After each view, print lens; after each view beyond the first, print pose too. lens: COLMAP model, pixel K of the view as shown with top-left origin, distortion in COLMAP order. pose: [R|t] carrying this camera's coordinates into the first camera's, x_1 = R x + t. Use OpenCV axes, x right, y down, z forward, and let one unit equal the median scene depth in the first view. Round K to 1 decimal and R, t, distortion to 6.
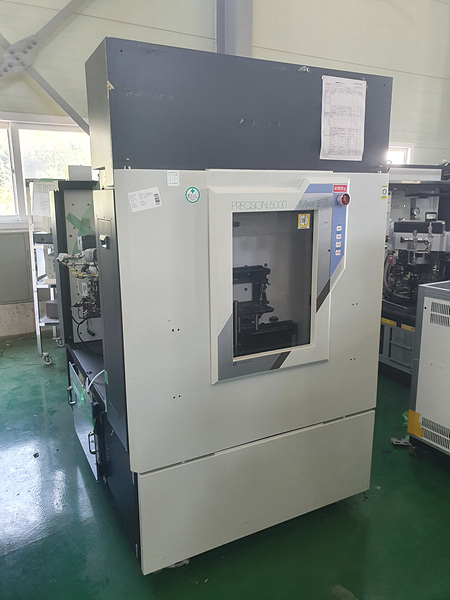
lens RADIAL K [[465.7, 0, 225.0], [0, 465.7, 300.0], [0, 0, 1]] dist [-0.009834, 0.000053]
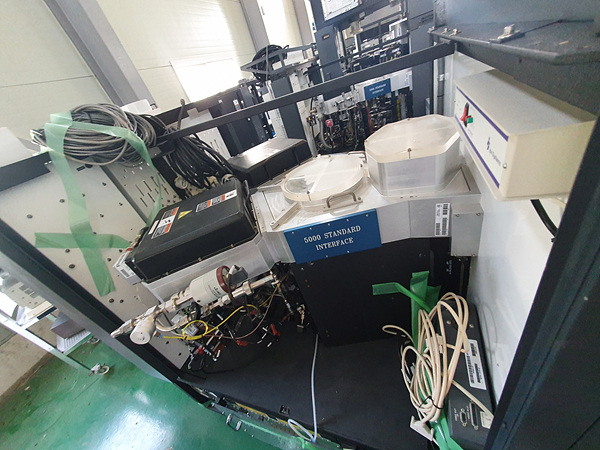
lens RADIAL K [[232.9, 0, 300.0], [0, 232.9, 225.0], [0, 0, 1]] dist [-0.000637, 0.000129]
pose [[0.694359, -0.557508, 0.455028, -0.186384], [0.425209, 0.827974, 0.365592, -0.126313], [-0.580571, -0.060370, 0.811968, 0.478781]]
